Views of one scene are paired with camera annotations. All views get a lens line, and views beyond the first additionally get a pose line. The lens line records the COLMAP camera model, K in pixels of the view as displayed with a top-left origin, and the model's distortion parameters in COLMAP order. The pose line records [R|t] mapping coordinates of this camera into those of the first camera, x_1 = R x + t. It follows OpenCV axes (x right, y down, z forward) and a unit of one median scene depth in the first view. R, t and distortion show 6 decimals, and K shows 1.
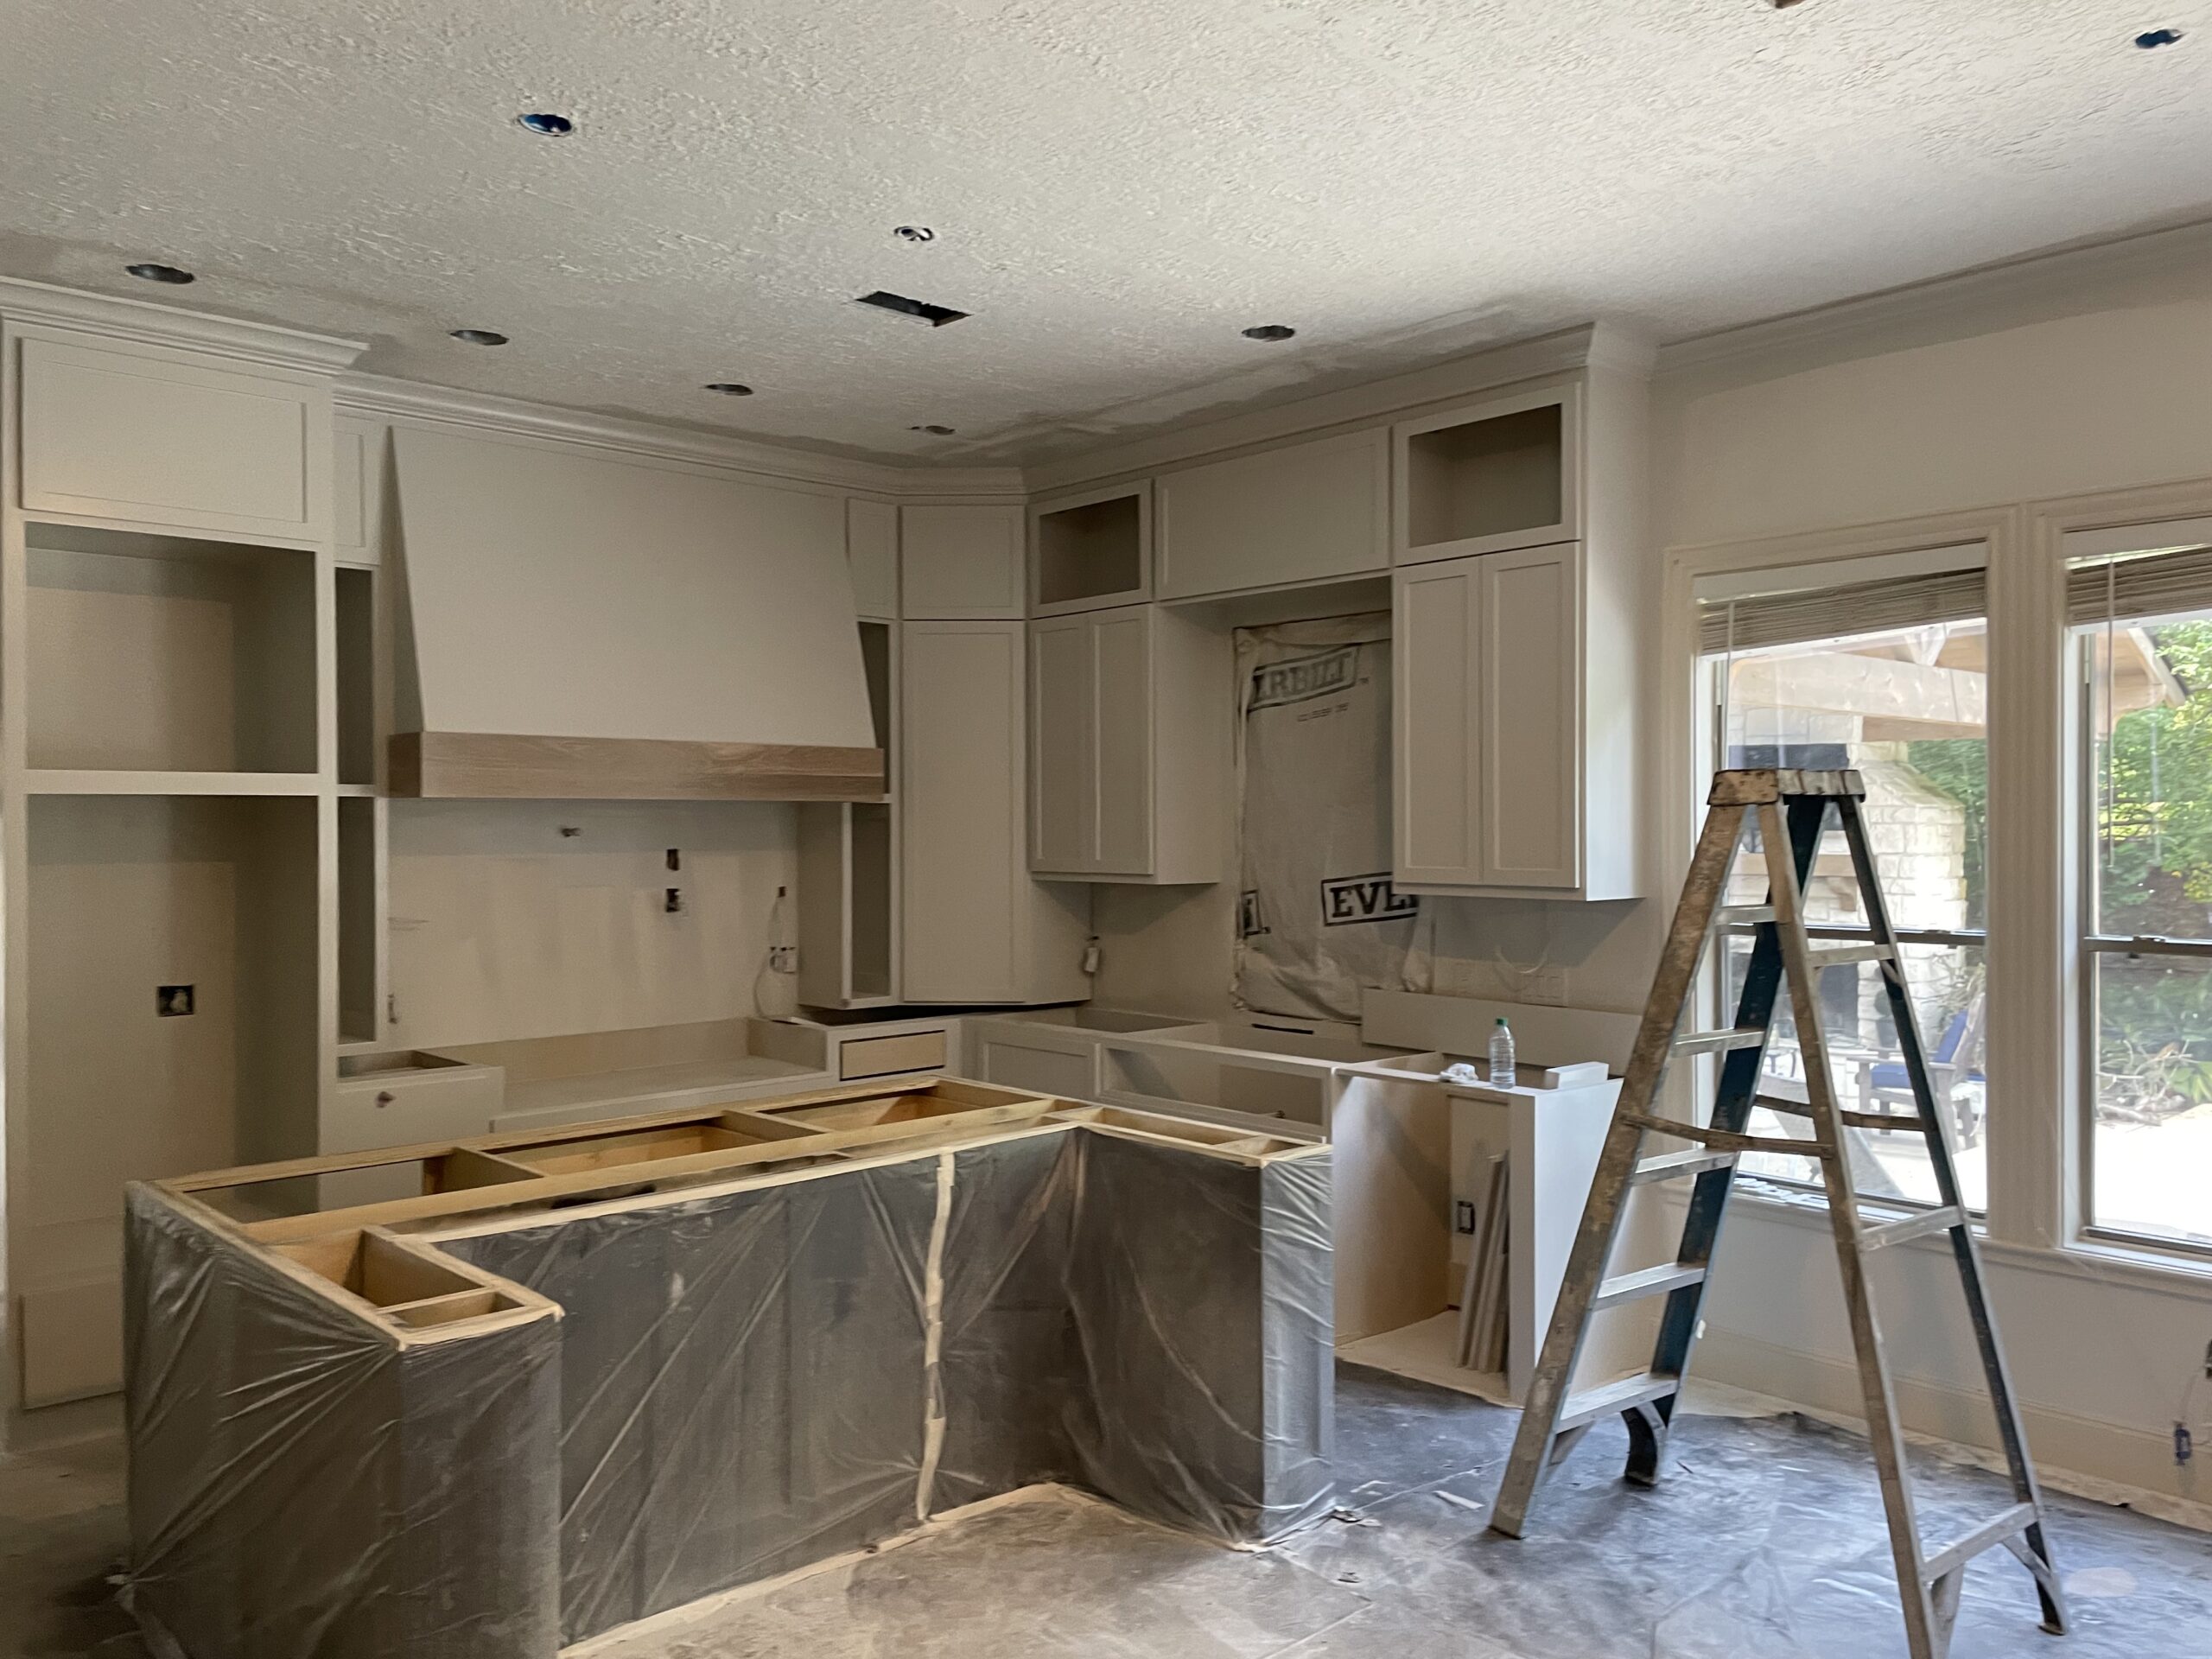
lens RADIAL K [[1666.9, 0, 1078.1], [0, 1666.9, 835.7], [0, 0, 1]] dist [0.101307, -0.118721]
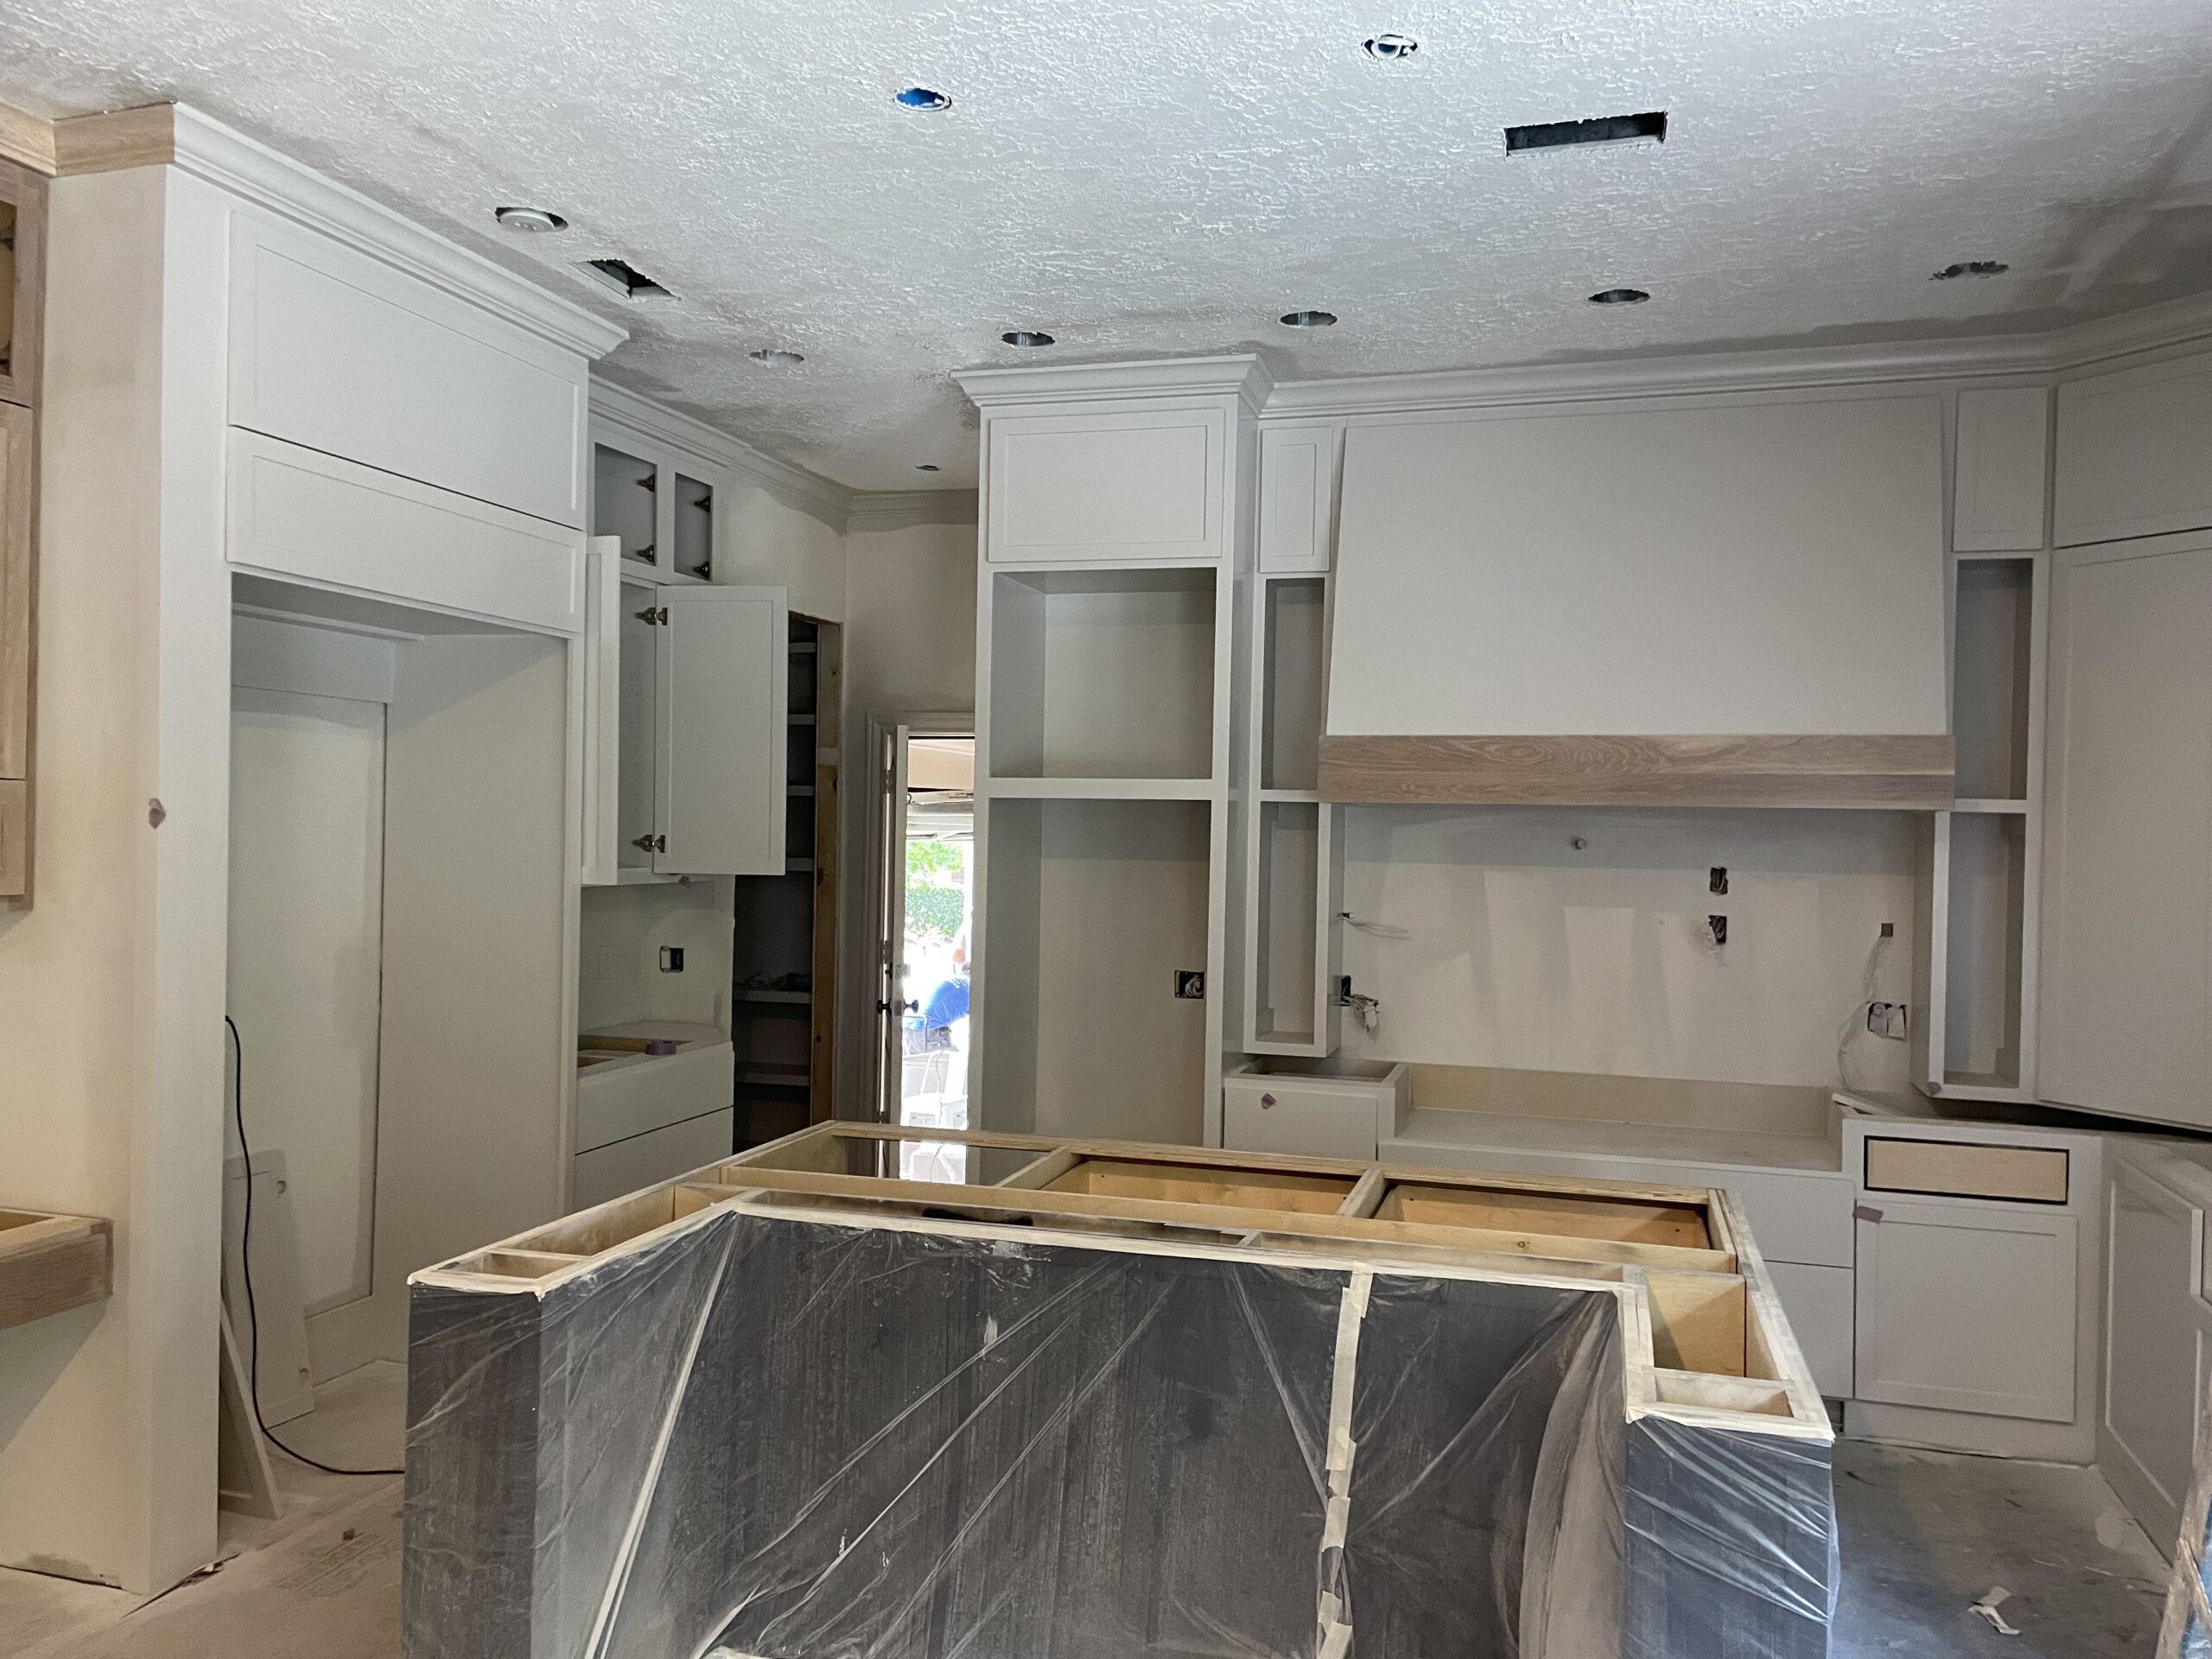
lens RADIAL K [[1666.9, 0, 1122.2], [0, 1666.9, 842.3], [0, 0, 1]] dist [0.101307, -0.118721]
pose [[0.521740, 0.020110, -0.852868, 0.450193], [-0.027009, 0.999610, 0.007048, -0.003572], [0.852677, 0.019358, 0.522079, 0.463324]]
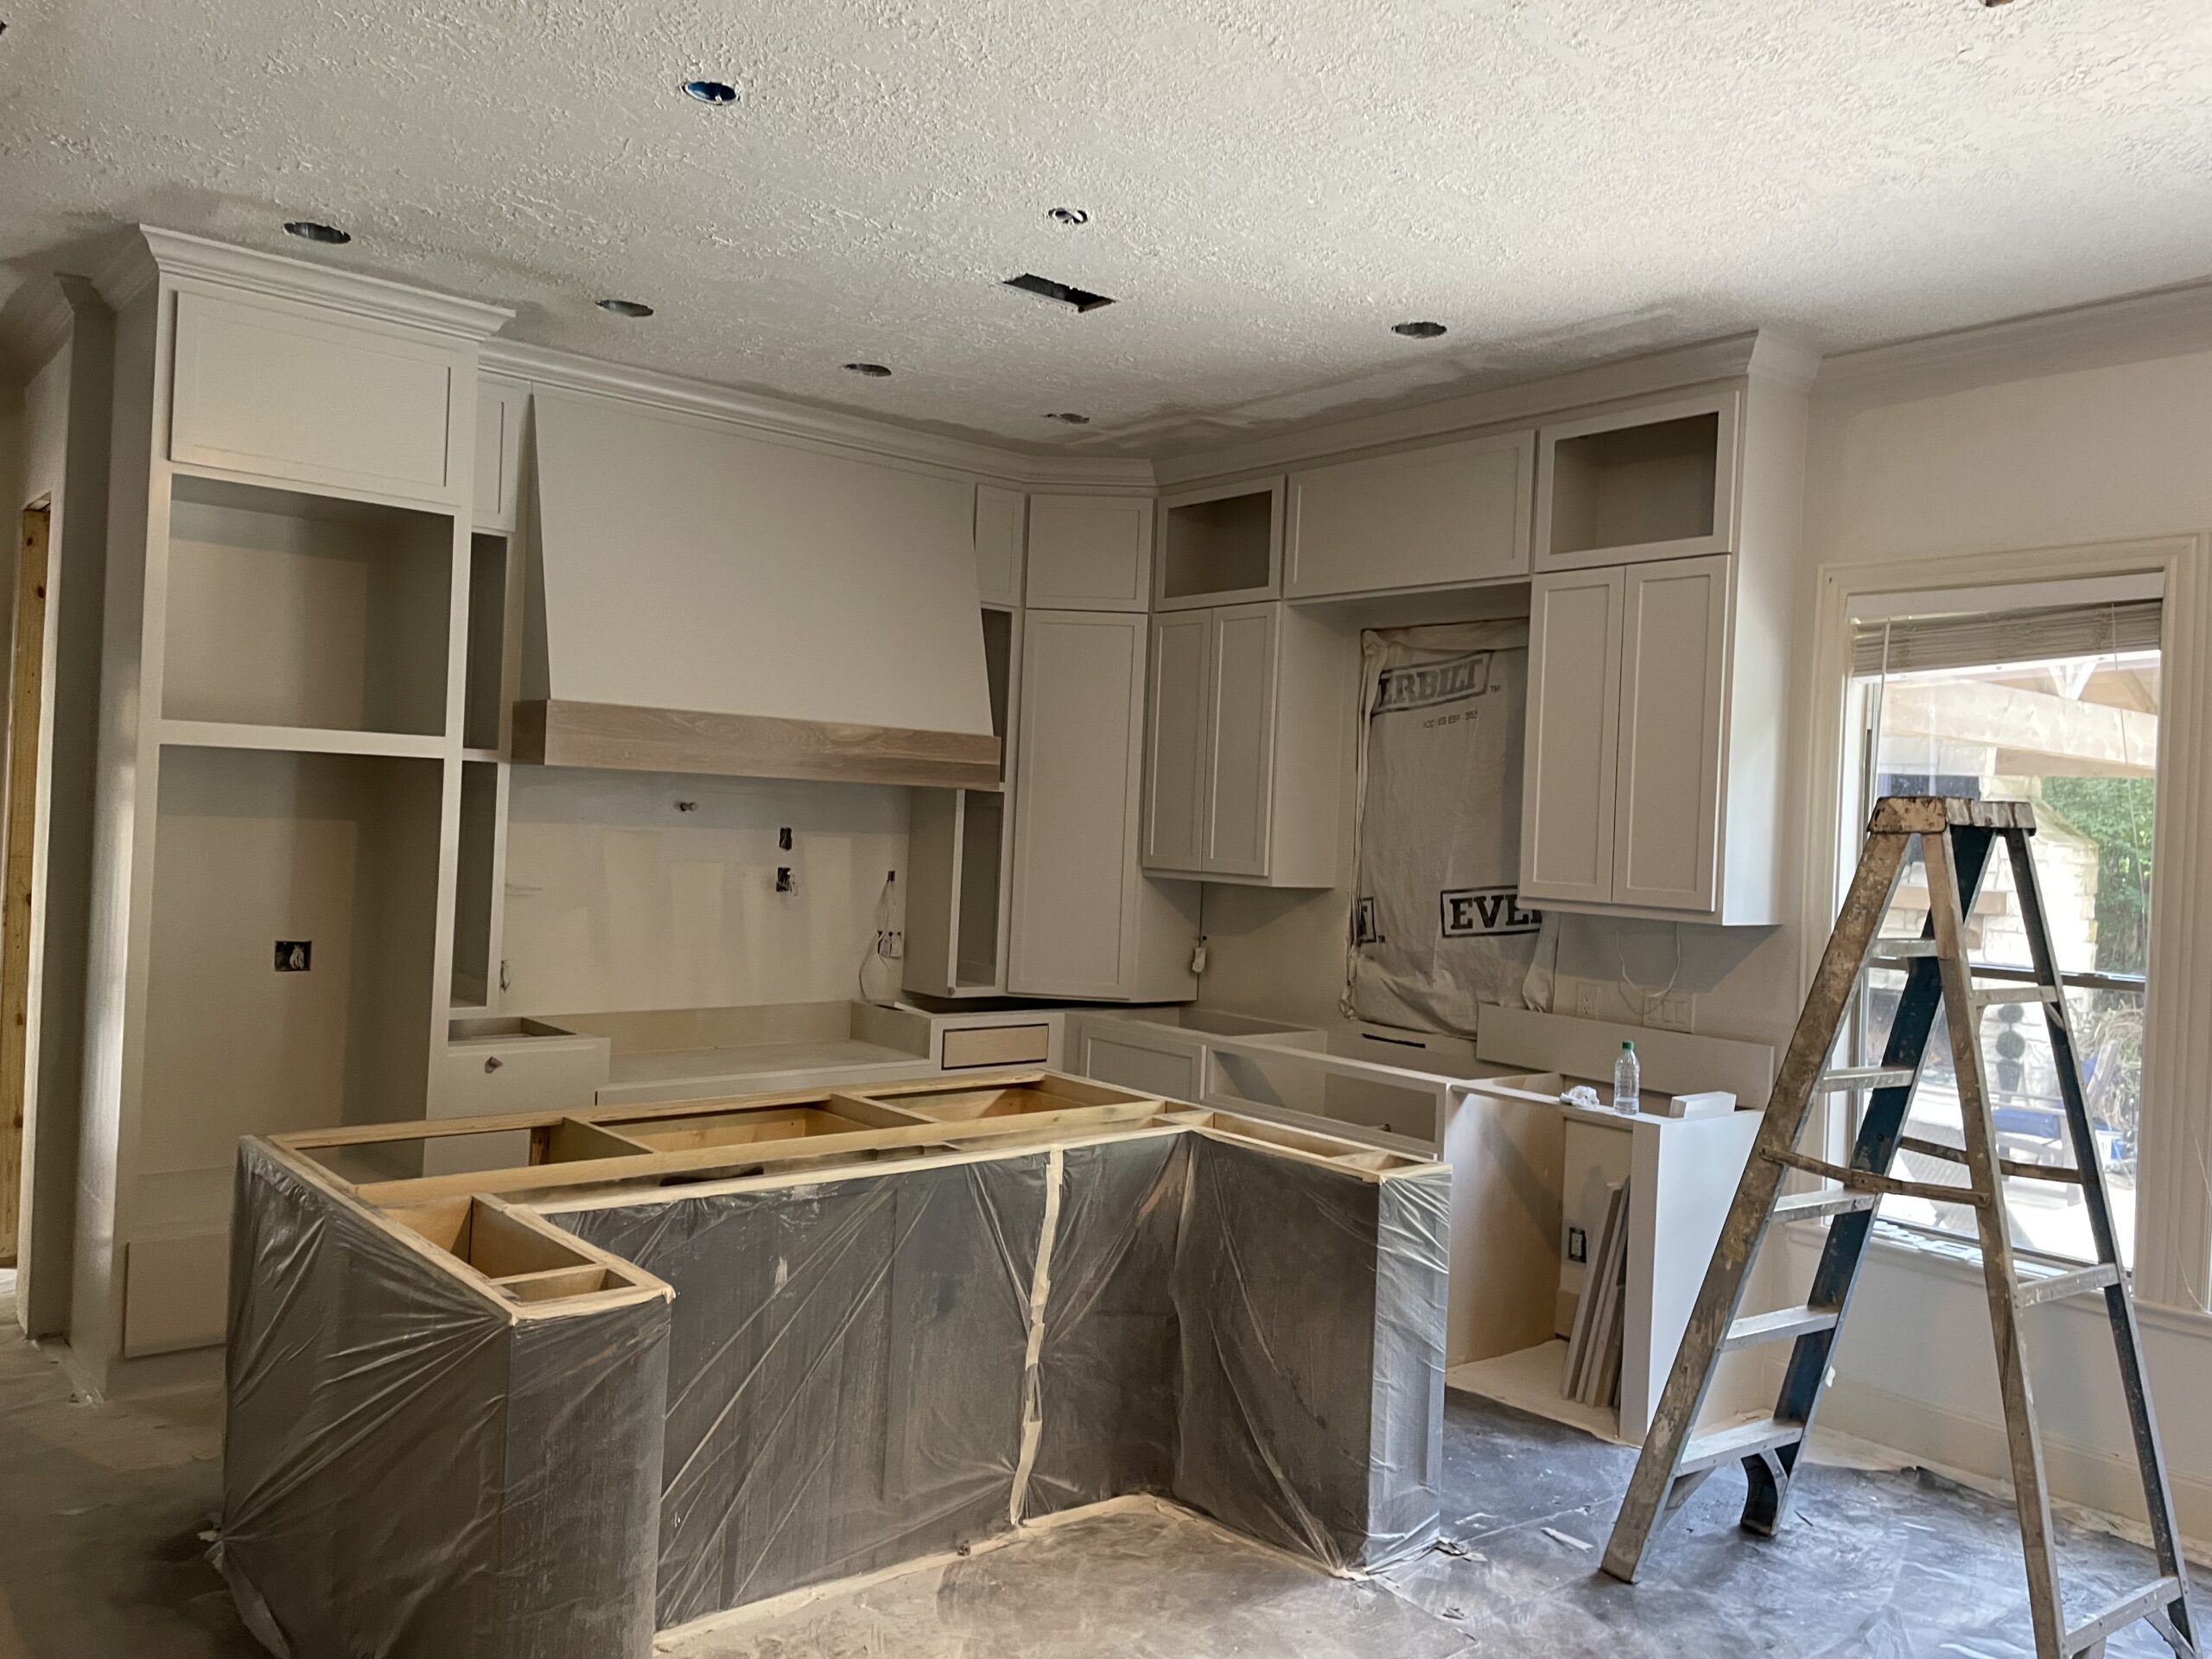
lens RADIAL K [[1666.9, 0, 1109.1], [0, 1666.9, 816.4], [0, 0, 1]] dist [0.101307, -0.118721]
pose [[0.998197, 0.046037, -0.038526, -0.017138], [-0.046409, 0.998884, -0.008804, 0.001270], [0.038078, 0.010576, 0.999219, 0.017593]]
